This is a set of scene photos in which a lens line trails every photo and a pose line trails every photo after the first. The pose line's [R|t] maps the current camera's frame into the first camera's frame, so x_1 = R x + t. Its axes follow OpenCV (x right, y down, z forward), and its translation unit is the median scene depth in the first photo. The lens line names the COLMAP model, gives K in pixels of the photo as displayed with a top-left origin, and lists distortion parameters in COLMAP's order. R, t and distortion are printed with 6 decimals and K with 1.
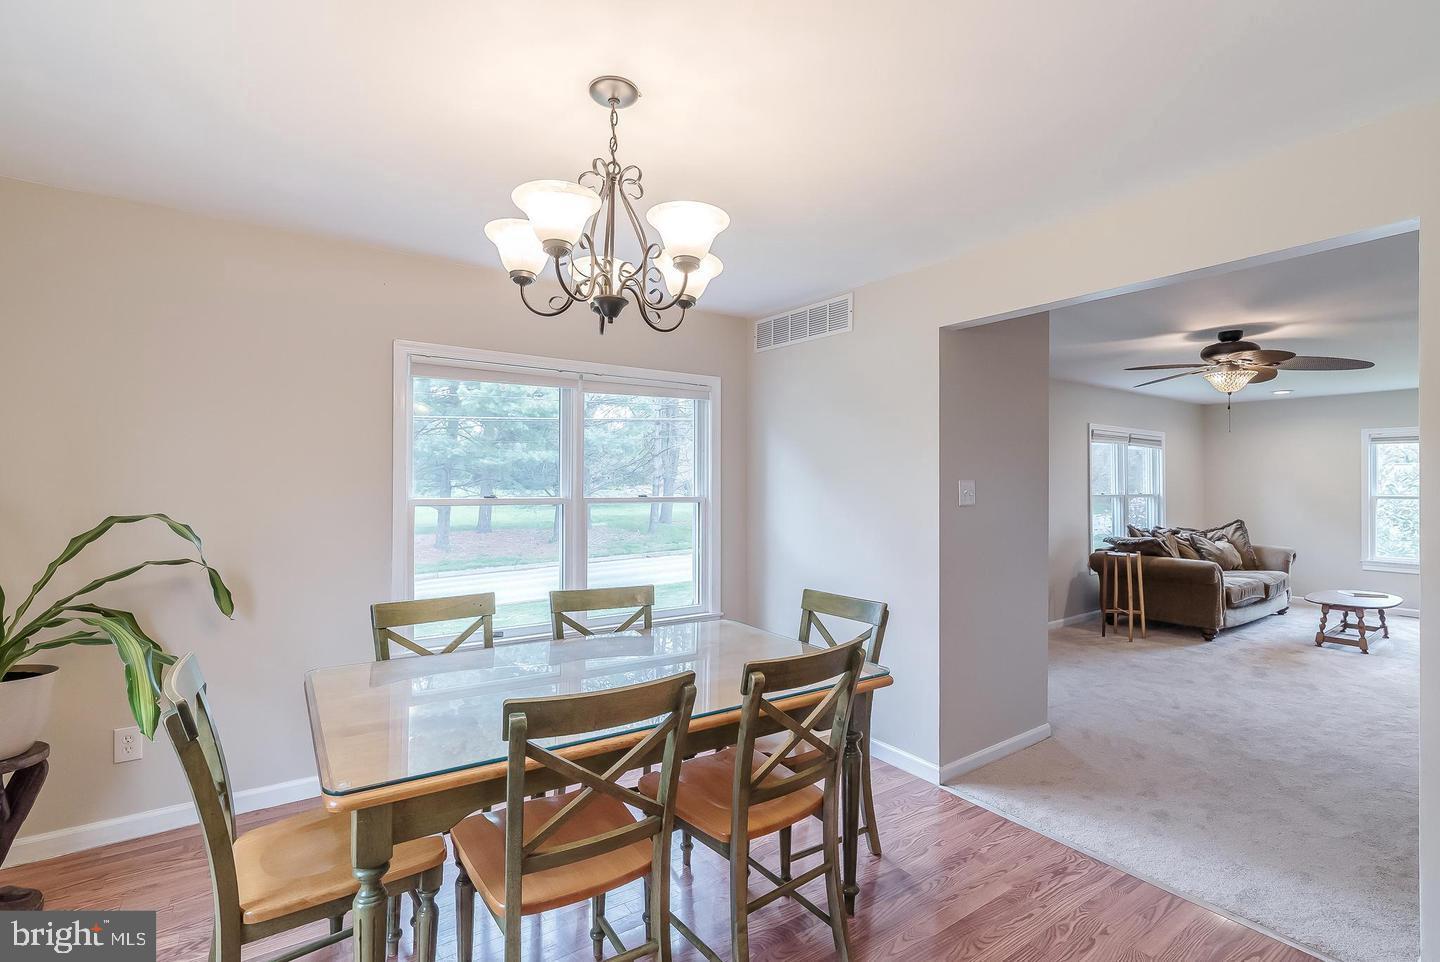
lens RADIAL K [[660.6, 0, 713.6], [0, 660.6, 480.8], [0, 0, 1]] dist [-0.000958, 0.000582]
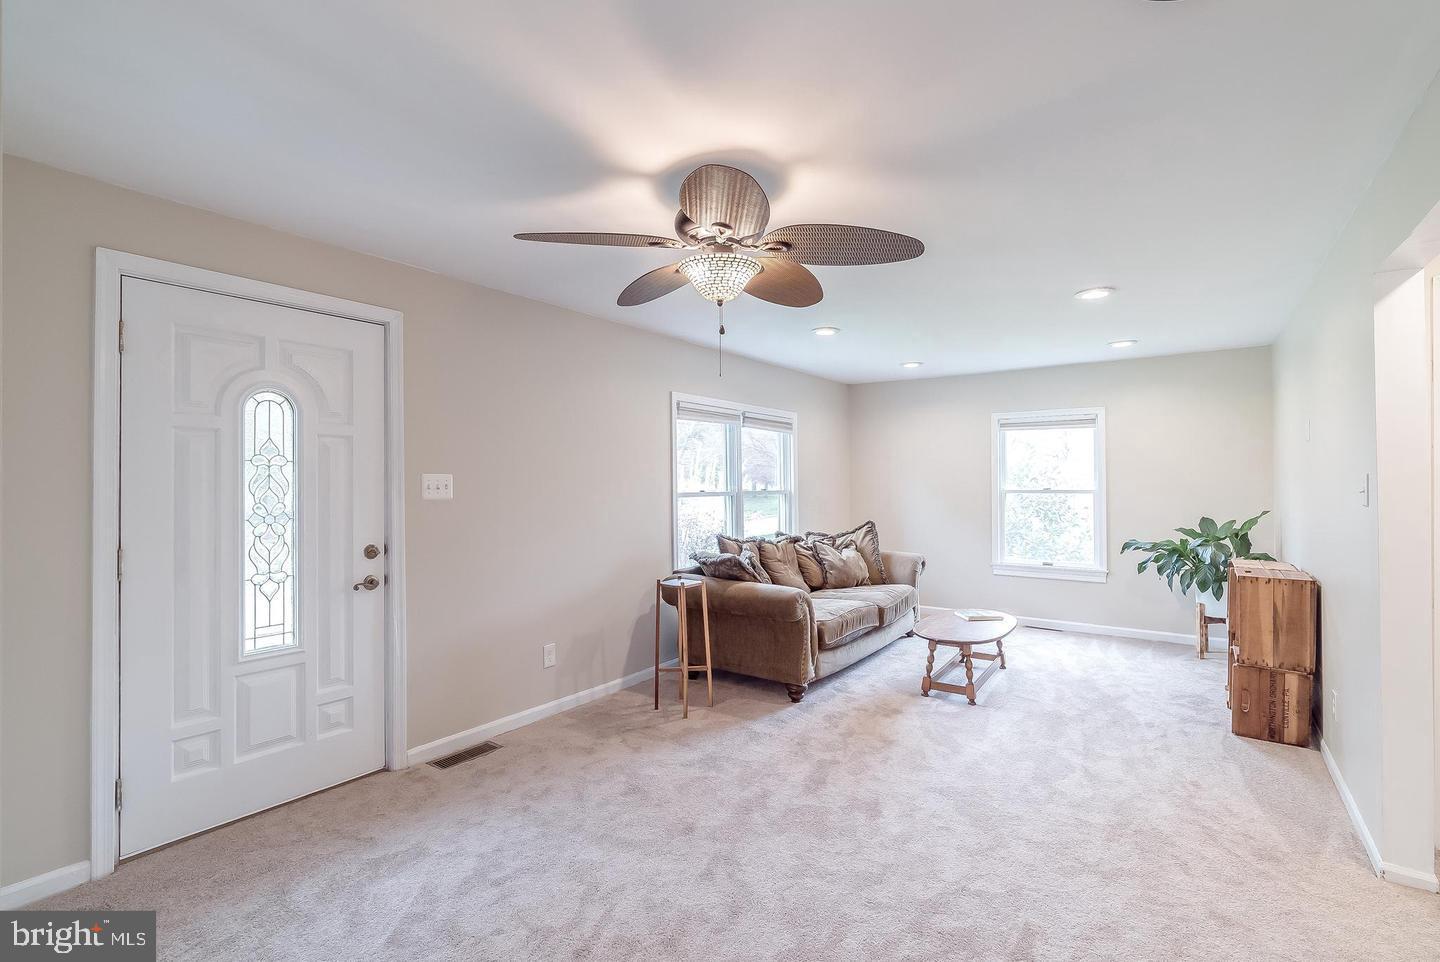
lens RADIAL K [[660.6, 0, 713.6], [0, 660.6, 480.8], [0, 0, 1]] dist [-0.000958, 0.000582]
pose [[0.947237, -0.005139, 0.320492, 0.425366], [0.003493, 0.999978, 0.005712, 0.004779], [-0.320515, -0.004292, 0.947234, 0.350940]]
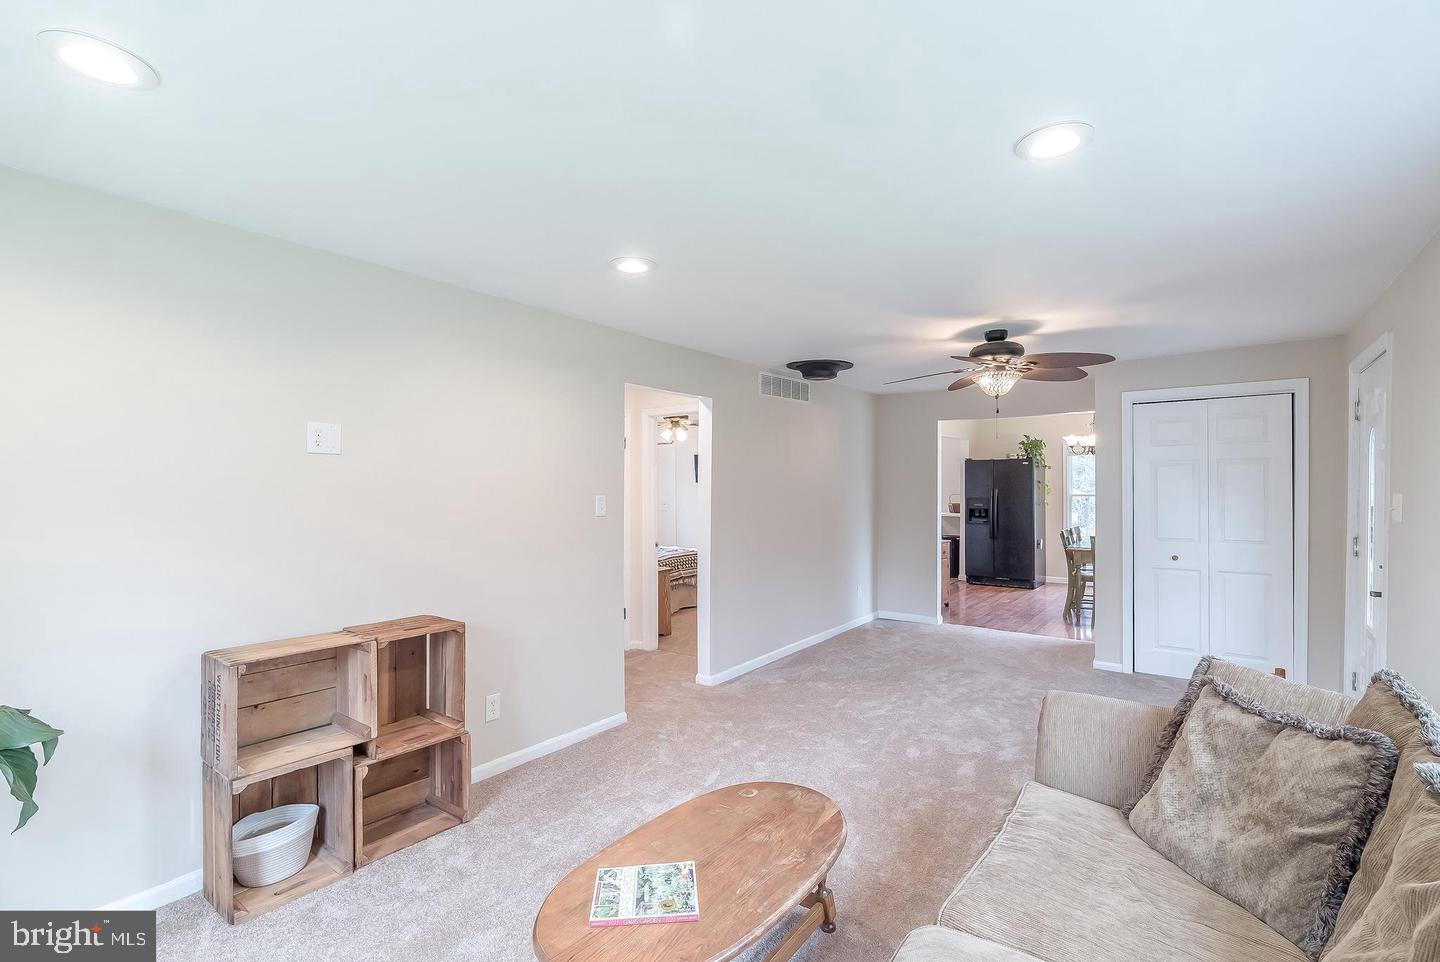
lens RADIAL K [[650.1, 0, 722.6], [0, 650.1, 497.8], [0, 0, 1]] dist [-0.000792, 0.000172]
pose [[-0.948729, 0.003793, -0.316068, 1.021150], [0.000725, 0.999951, 0.009823, -0.000681], [0.316090, 0.009090, -0.948686, 1.245798]]
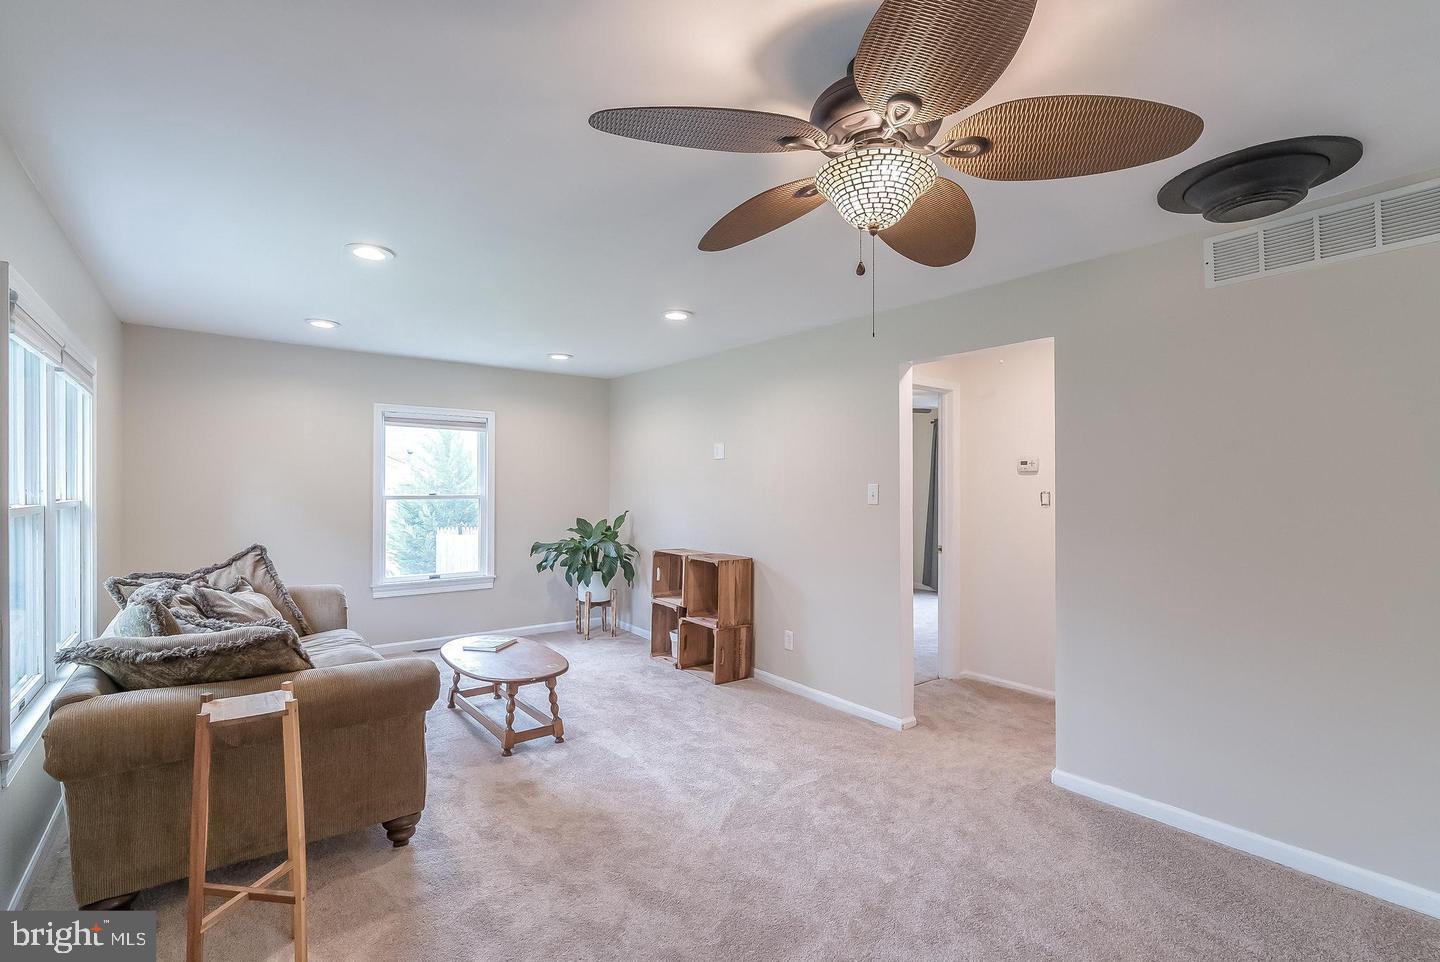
lens RADIAL K [[666.5, 0, 720.0], [0, 666.5, 481.0], [0, 0, 1]] dist [-0.026040, 0.000245]
pose [[-0.053972, 0.003578, 0.998536, 0.292890], [-0.012362, 0.999915, -0.004251, 0.005374], [-0.998466, -0.012573, -0.053923, 0.789680]]
